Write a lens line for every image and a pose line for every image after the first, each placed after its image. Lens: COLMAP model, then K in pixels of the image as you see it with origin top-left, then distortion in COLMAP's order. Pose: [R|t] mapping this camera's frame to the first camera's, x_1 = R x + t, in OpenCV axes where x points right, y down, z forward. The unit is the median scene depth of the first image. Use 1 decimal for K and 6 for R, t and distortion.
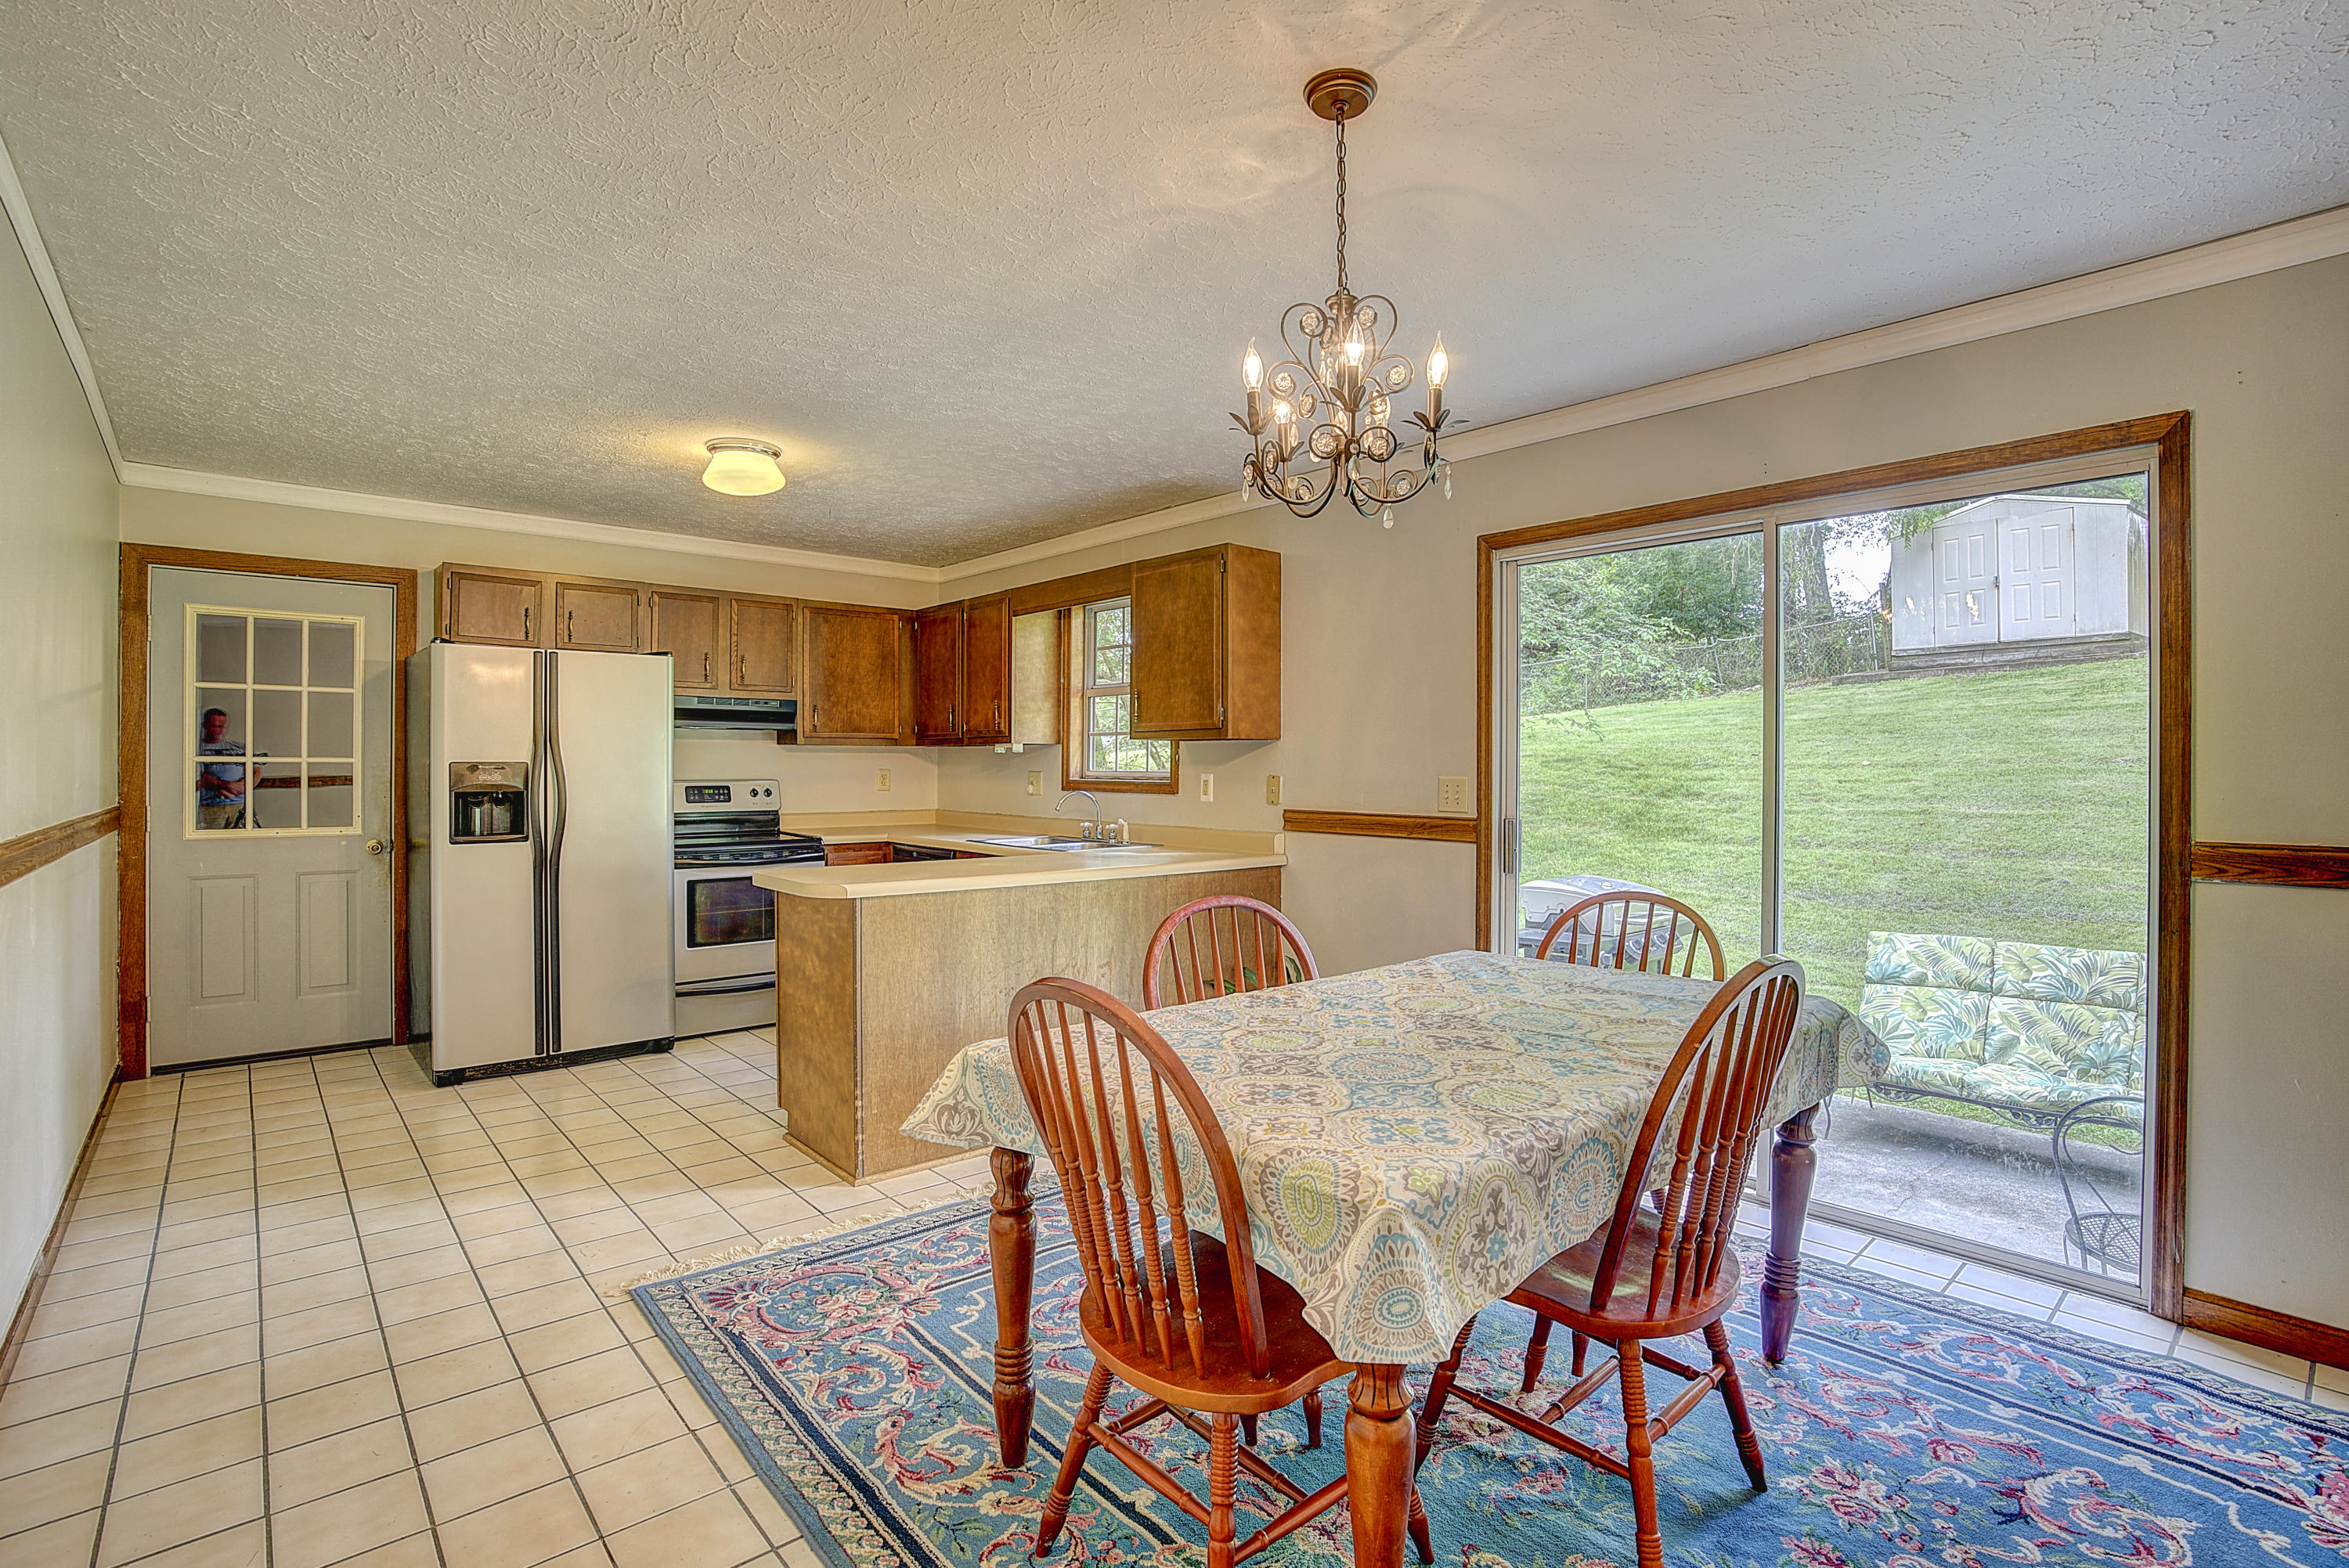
lens RADIAL K [[1102.0, 0, 1186.5], [0, 1102.0, 771.3], [0, 0, 1]] dist [-0.041067, 0.004751]
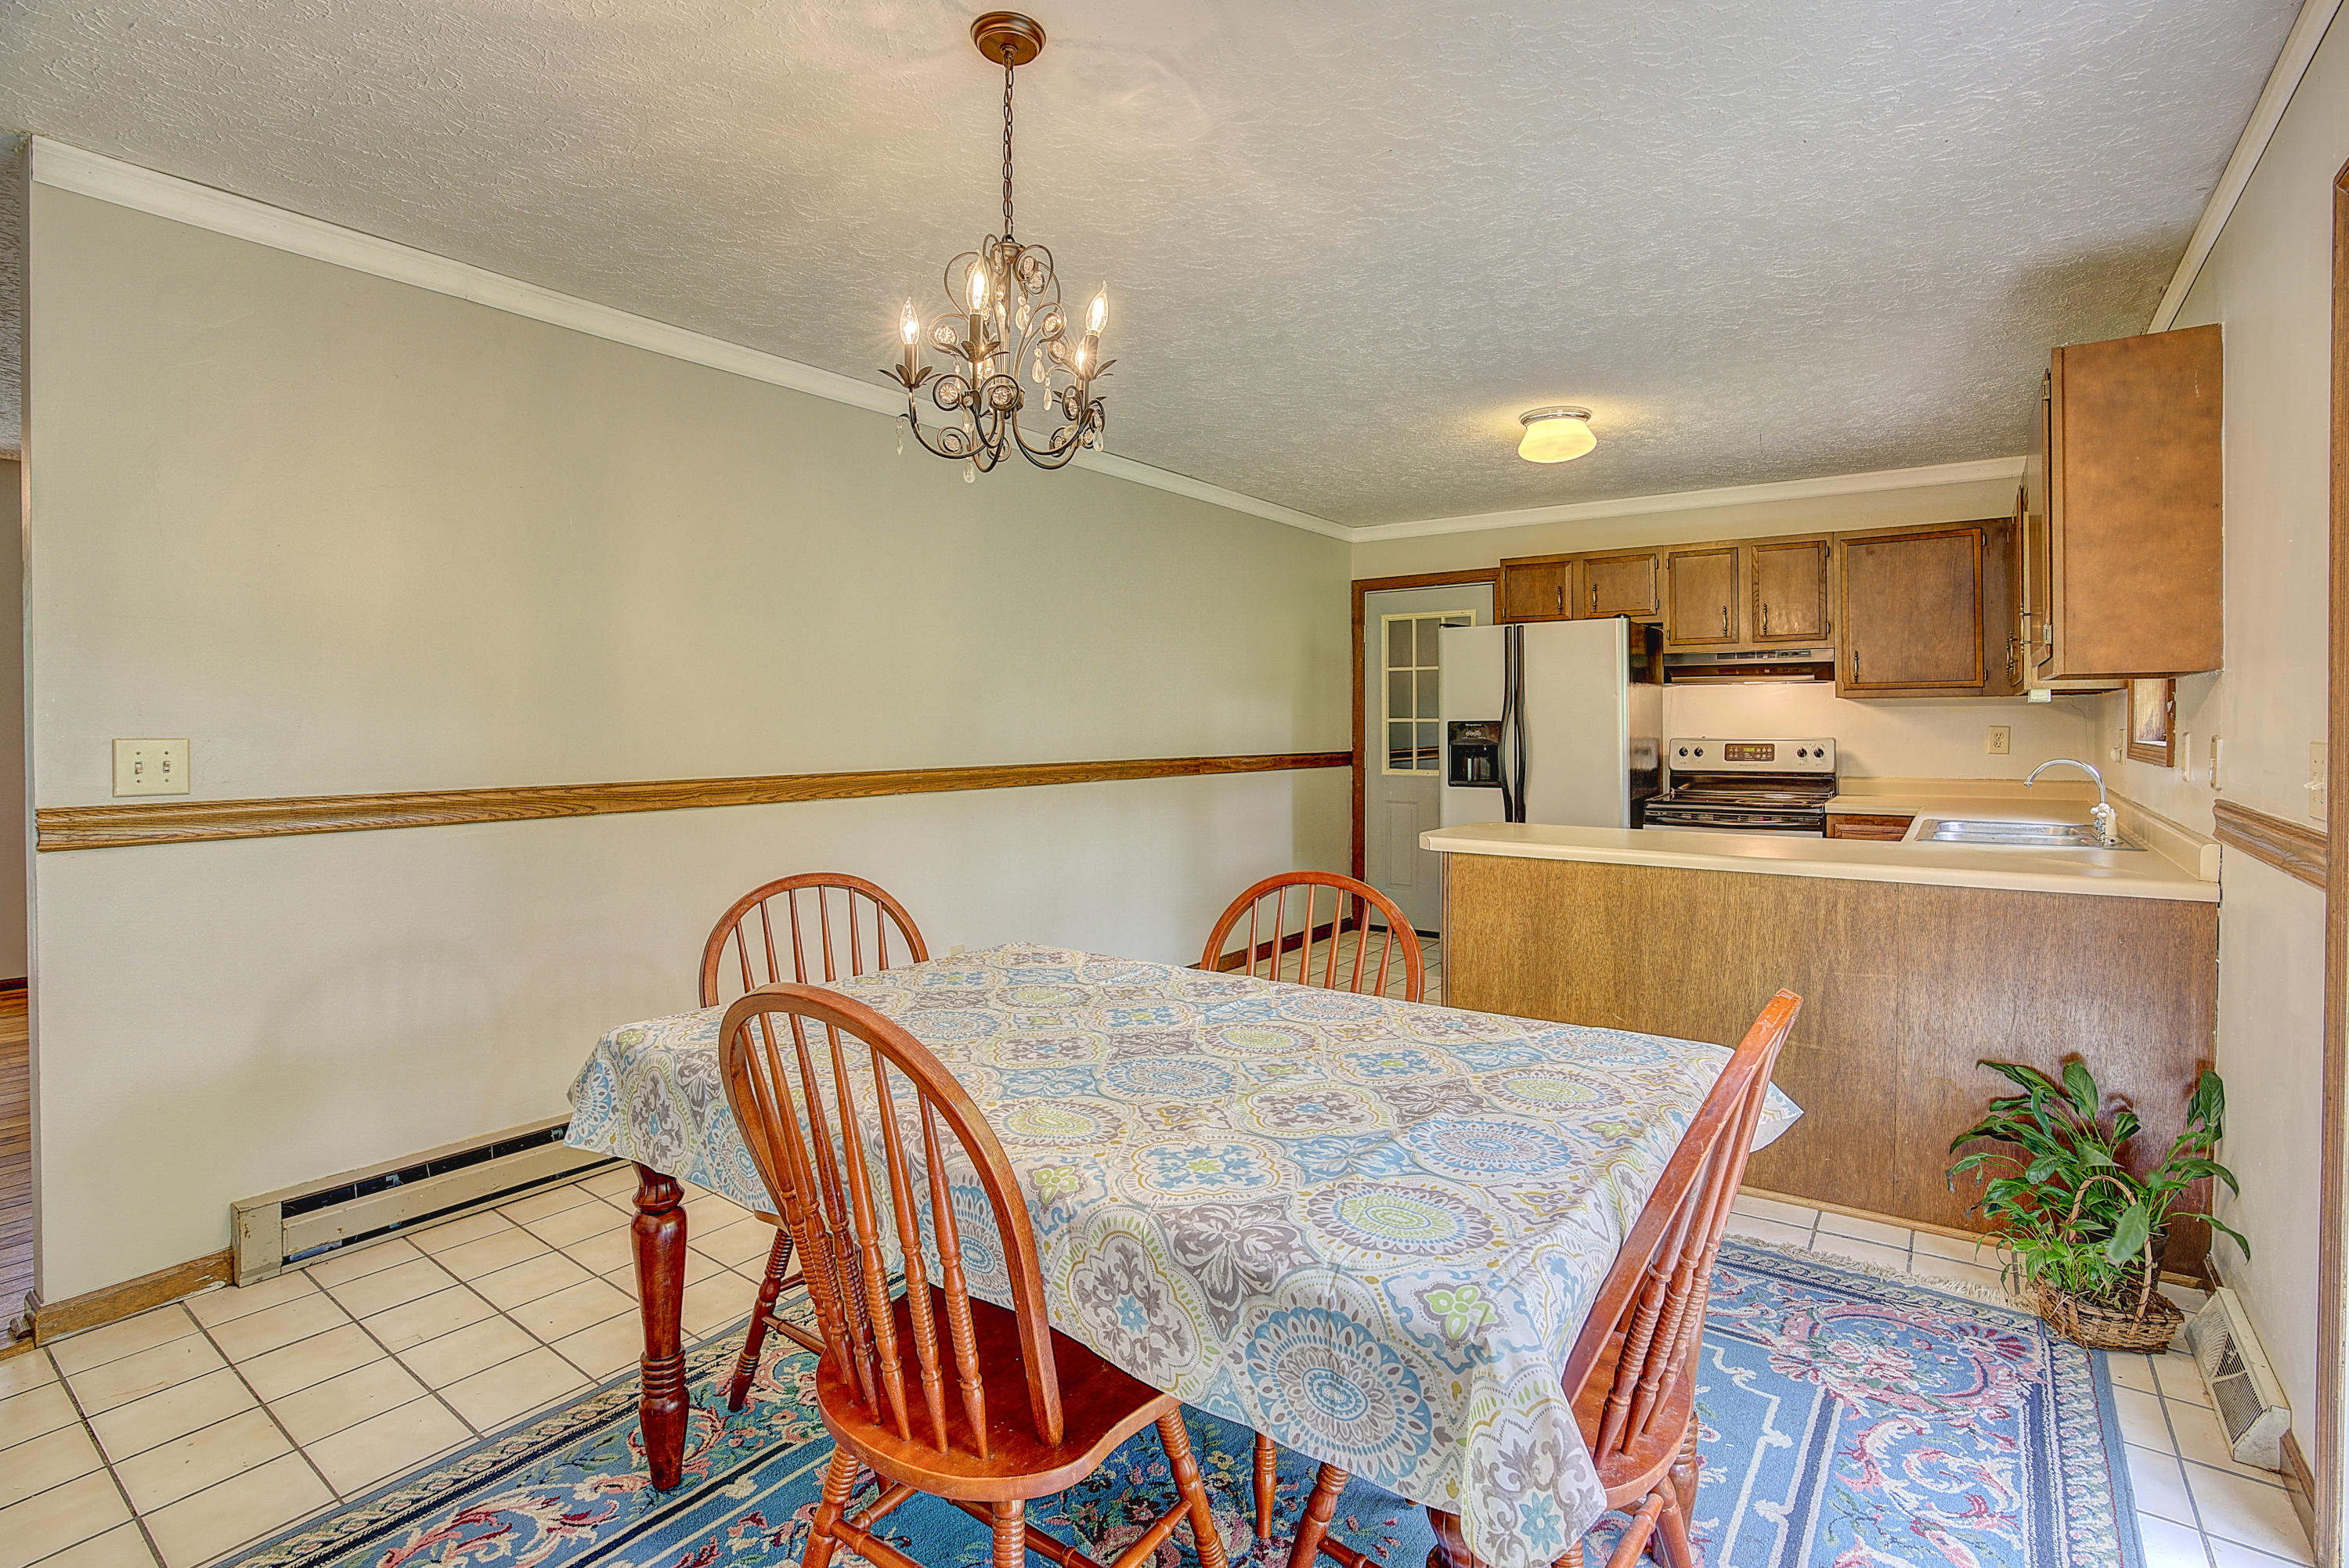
lens RADIAL K [[1102.0, 0, 1185.1], [0, 1102.0, 763.4], [0, 0, 1]] dist [-0.041067, 0.004751]
pose [[0.226935, 0.031034, -0.973415, 0.485252], [-0.002603, 0.999508, 0.031259, 0.001008], [0.973906, -0.004559, 0.226904, 0.394286]]
